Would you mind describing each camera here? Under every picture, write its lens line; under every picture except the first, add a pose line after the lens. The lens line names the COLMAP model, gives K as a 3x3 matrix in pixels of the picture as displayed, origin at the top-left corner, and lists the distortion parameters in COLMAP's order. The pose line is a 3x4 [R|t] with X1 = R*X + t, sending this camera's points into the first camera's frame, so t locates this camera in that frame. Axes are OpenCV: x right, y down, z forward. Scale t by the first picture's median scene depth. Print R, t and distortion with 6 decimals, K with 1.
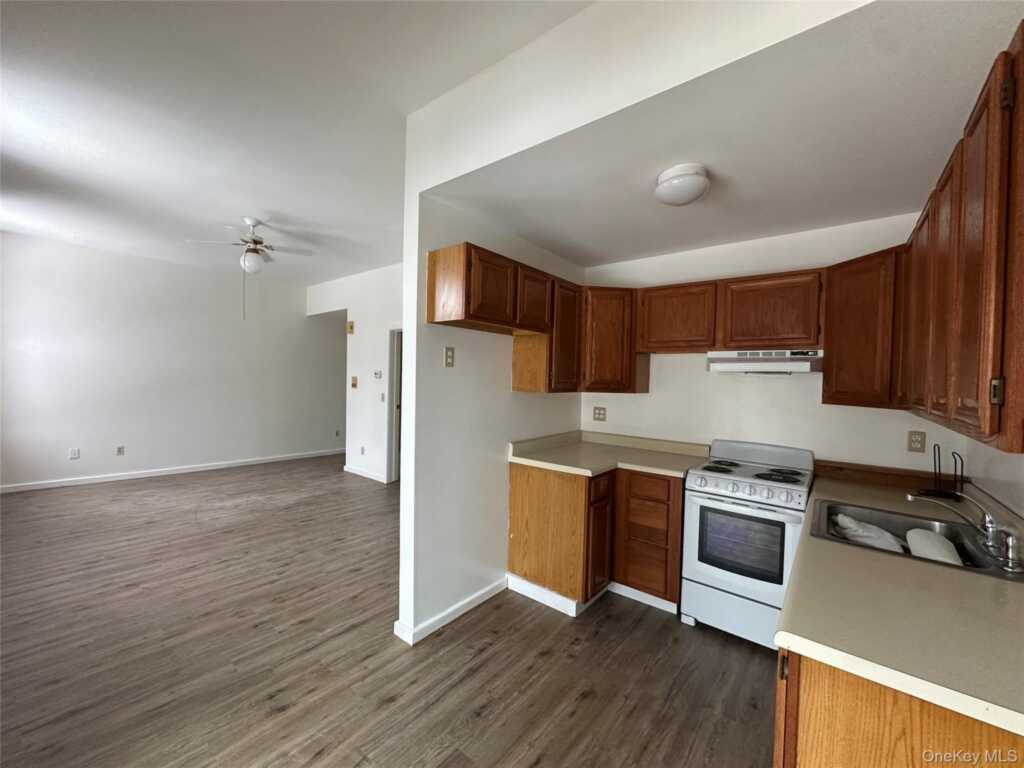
lens RADIAL K [[407.9, 0, 511.1], [0, 407.9, 383.3], [0, 0, 1]] dist [-0.002335, 0.000710]
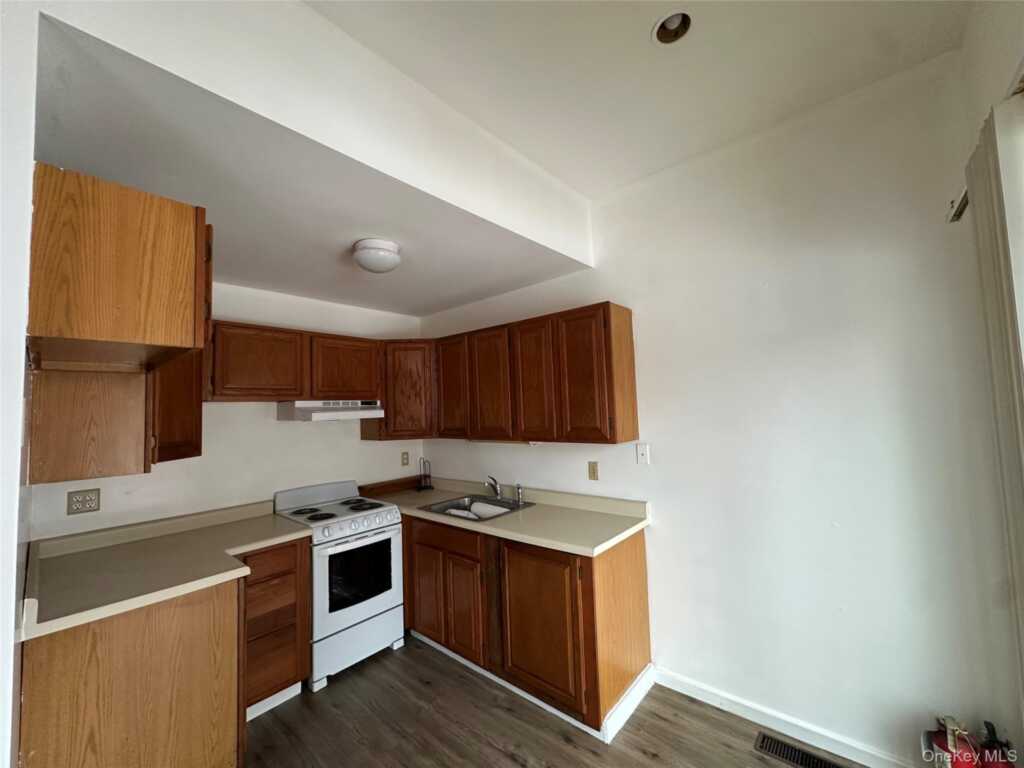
lens RADIAL K [[407.9, 0, 512.0], [0, 407.9, 383.5], [0, 0, 1]] dist [-0.002335, 0.000710]
pose [[0.031787, 0.036880, 0.998814, -0.527852], [0.053058, 0.997848, -0.038533, -0.059427], [-0.998085, 0.054220, 0.029762, 0.487474]]
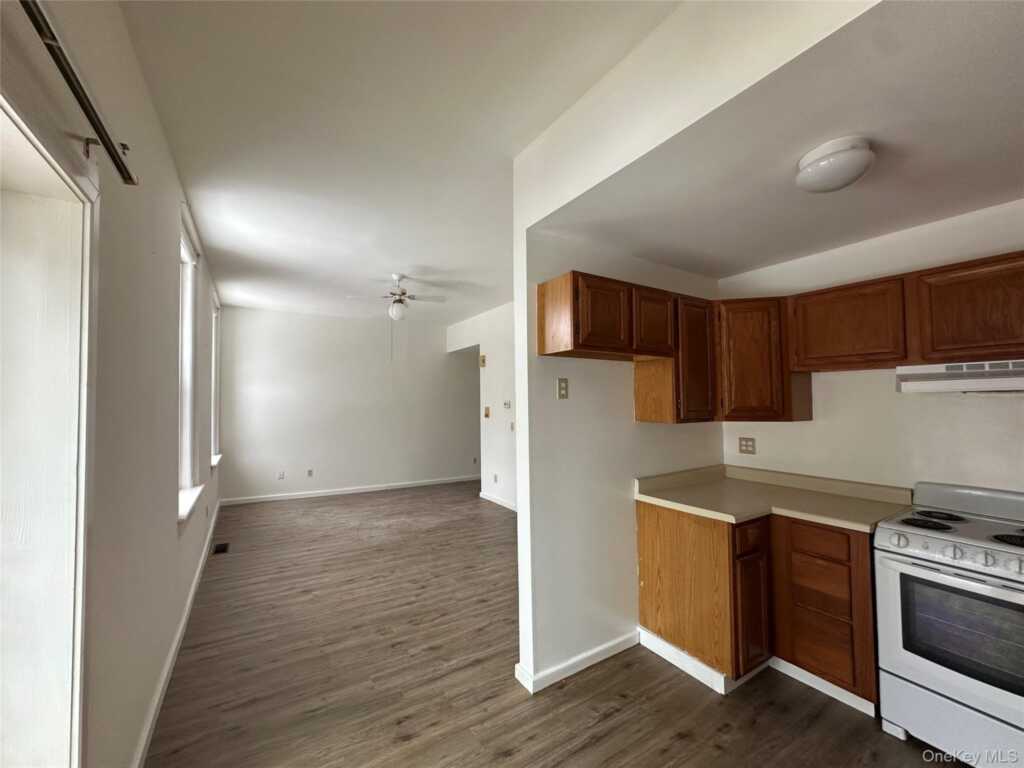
lens RADIAL K [[407.9, 0, 511.2], [0, 407.9, 383.2], [0, 0, 1]] dist [-0.002335, 0.000710]
pose [[0.946013, -0.045471, -0.320922, 0.042869], [0.025407, 0.997467, -0.066433, -0.015293], [0.323130, 0.054693, 0.944773, 0.043076]]
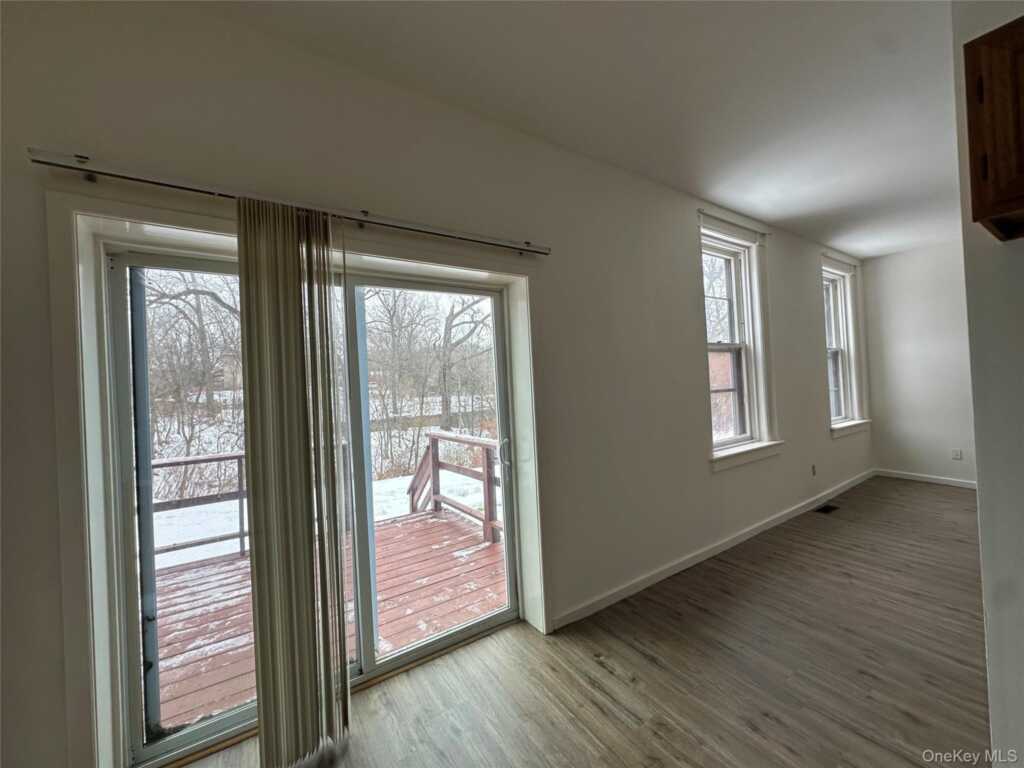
lens RADIAL K [[407.9, 0, 512.2], [0, 407.9, 381.8], [0, 0, 1]] dist [-0.002335, 0.000710]
pose [[-0.300546, -0.019316, -0.953572, 0.370436], [0.017118, 0.999525, -0.025642, 0.010967], [0.953614, -0.024030, -0.300072, 0.548055]]
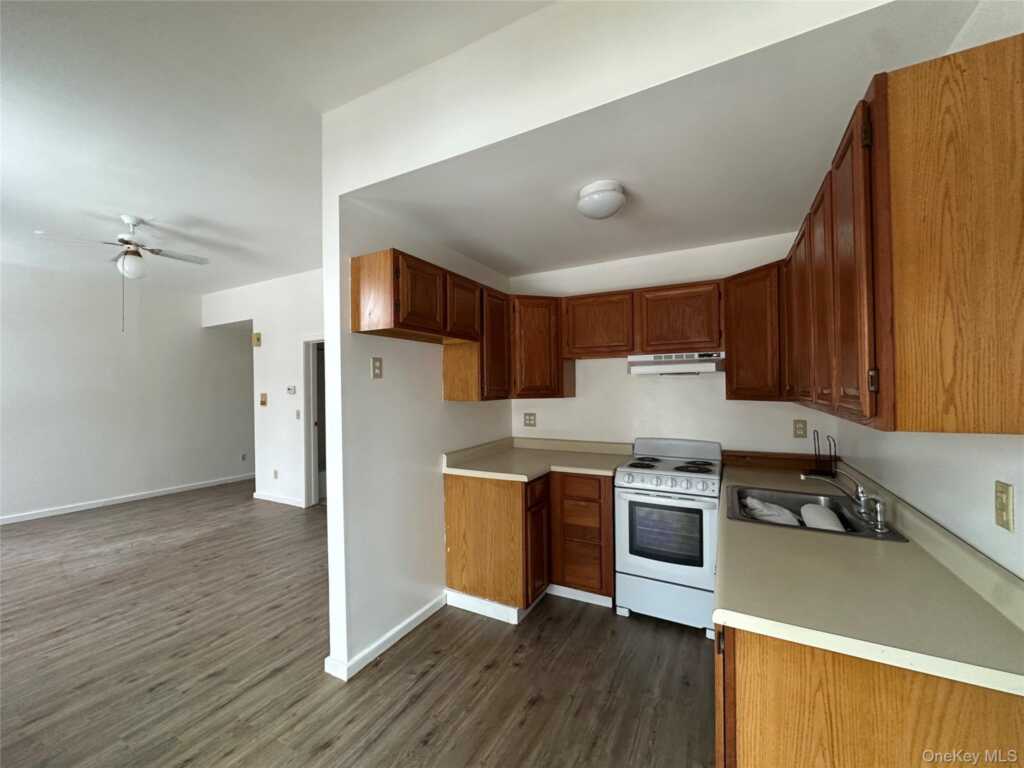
lens RADIAL K [[407.9, 0, 510.8], [0, 407.9, 383.3], [0, 0, 1]] dist [-0.002335, 0.000710]
pose [[0.982096, -0.036218, 0.184866, -0.021575], [0.040443, 0.998999, -0.019130, 0.002486], [-0.183988, 0.026264, 0.982578, 0.007367]]
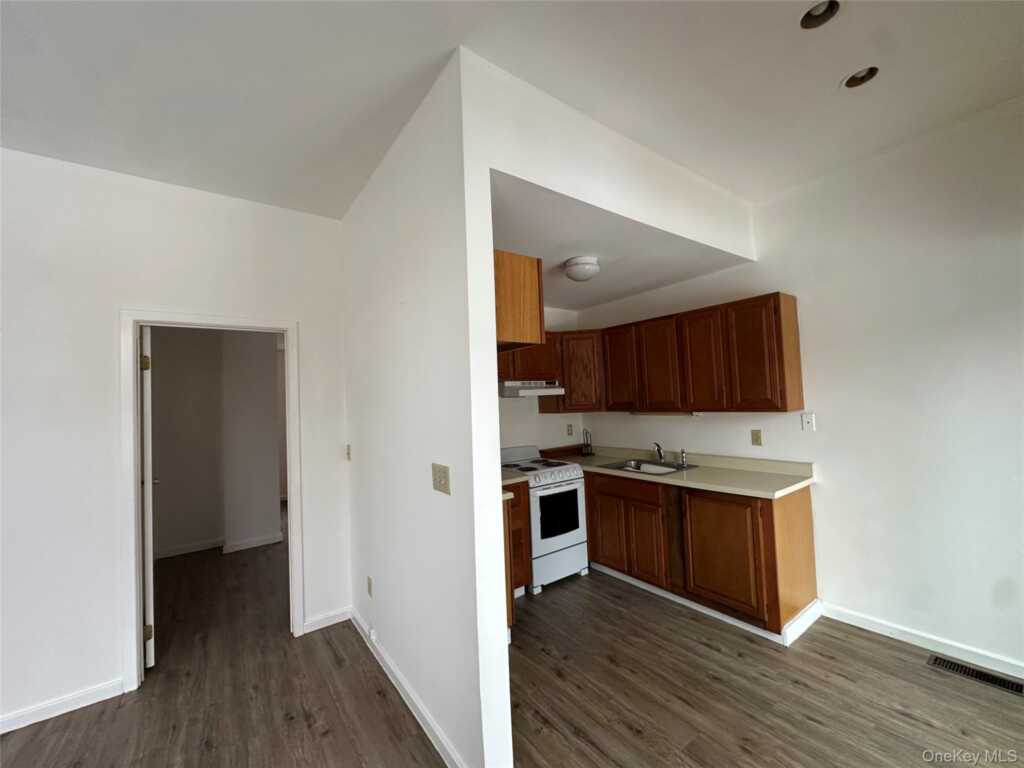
lens RADIAL K [[407.9, 0, 511.9], [0, 407.9, 383.0], [0, 0, 1]] dist [-0.002335, 0.000710]
pose [[0.253507, 0.001786, 0.967332, -0.832381], [0.064400, 0.997749, -0.018719, -0.051513], [-0.965188, 0.067042, 0.252821, 0.709940]]
